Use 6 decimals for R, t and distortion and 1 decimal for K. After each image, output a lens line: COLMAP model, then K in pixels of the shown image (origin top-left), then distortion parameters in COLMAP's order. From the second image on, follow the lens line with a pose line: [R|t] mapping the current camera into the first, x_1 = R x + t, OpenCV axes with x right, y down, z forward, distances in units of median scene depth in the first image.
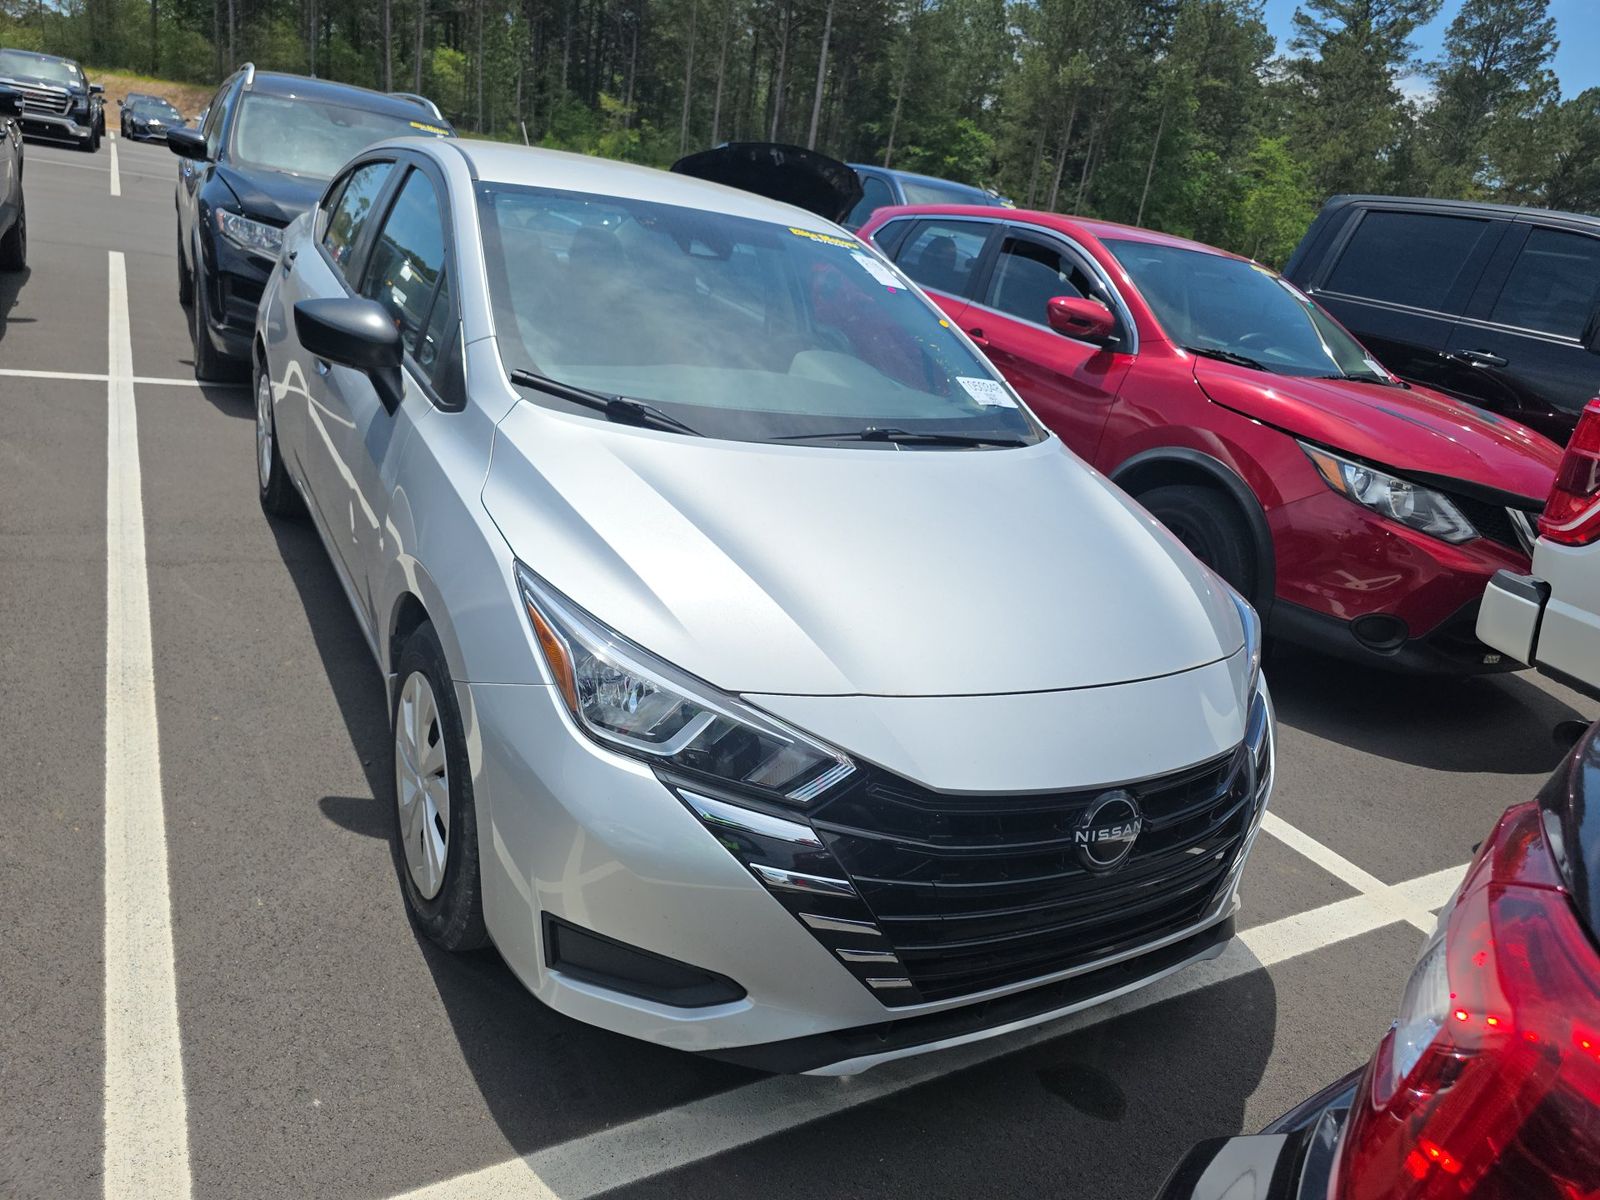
lens RADIAL K [[1092.2, 0, 776.5], [0, 1092.2, 599.6], [0, 0, 1]] dist [0.040345, -0.035795]
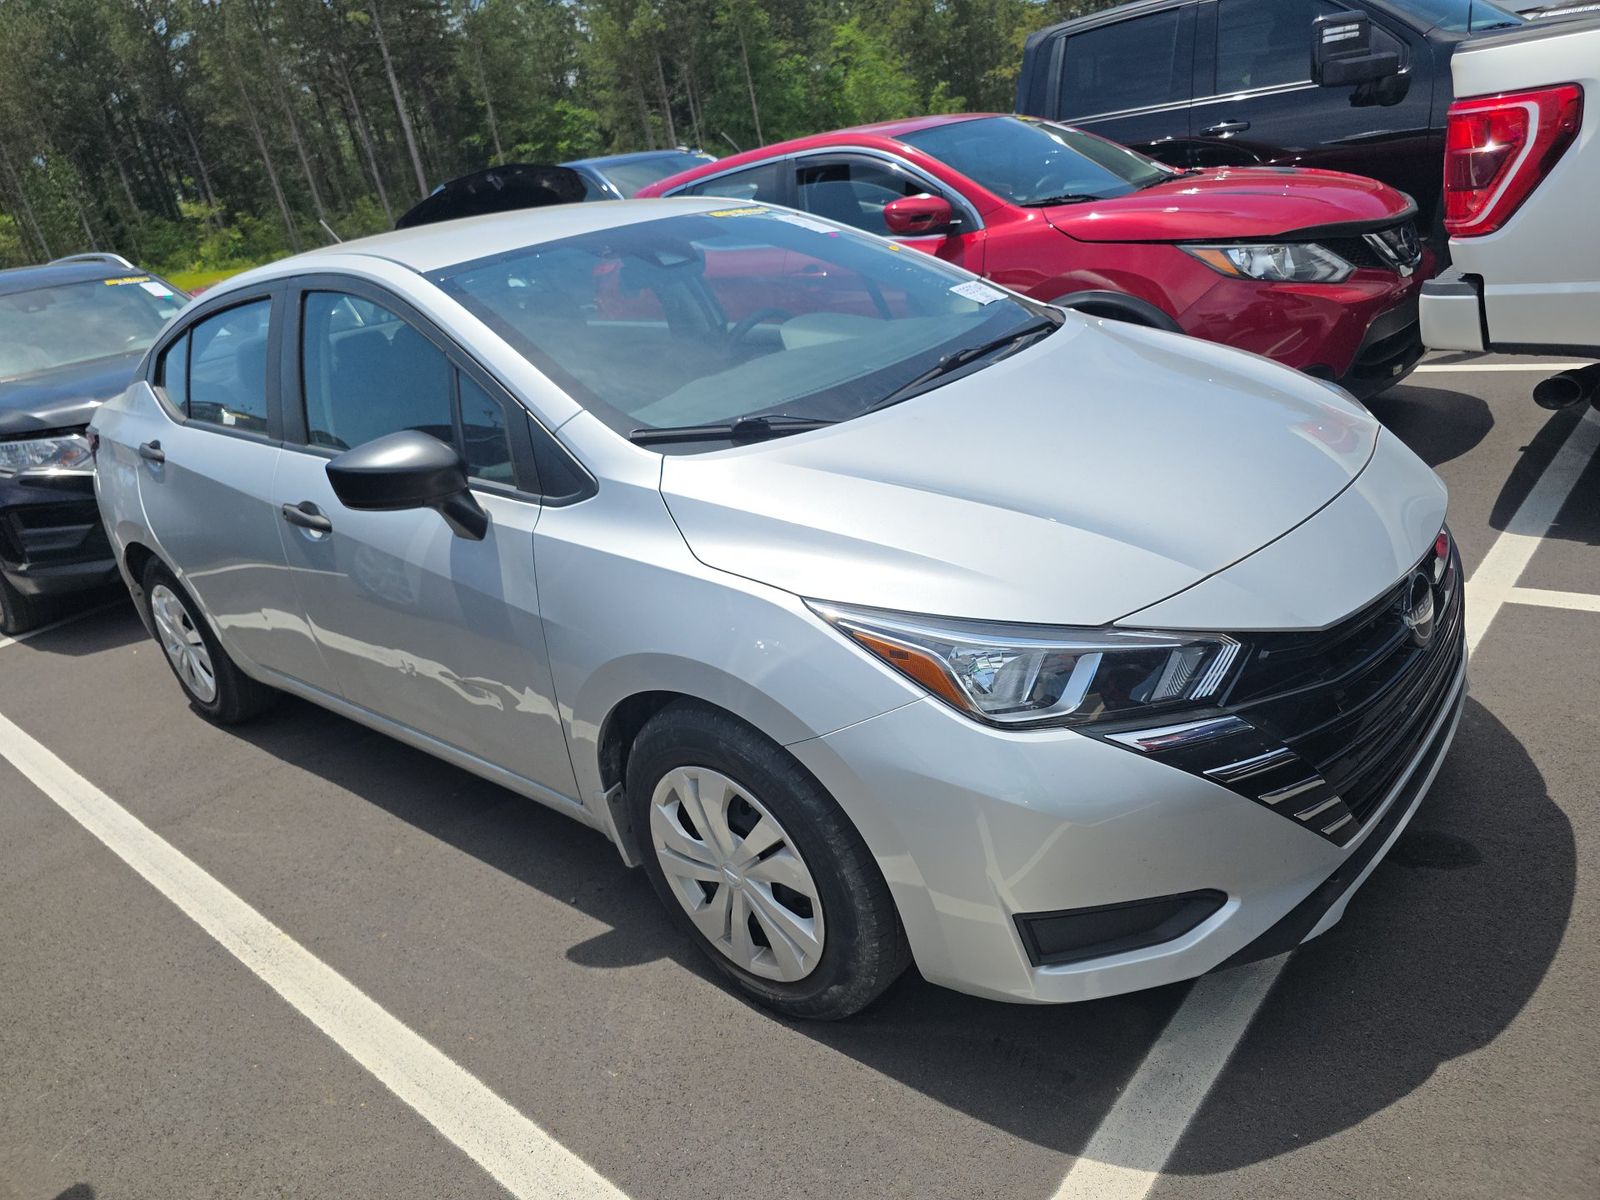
lens RADIAL K [[1092.2, 0, 776.5], [0, 1092.2, 599.6], [0, 0, 1]] dist [0.040345, -0.035795]
pose [[0.896545, -0.405537, 0.178174, -0.212425], [0.402606, 0.913780, 0.053976, -0.048451], [-0.184701, 0.023342, 0.982518, 0.040866]]
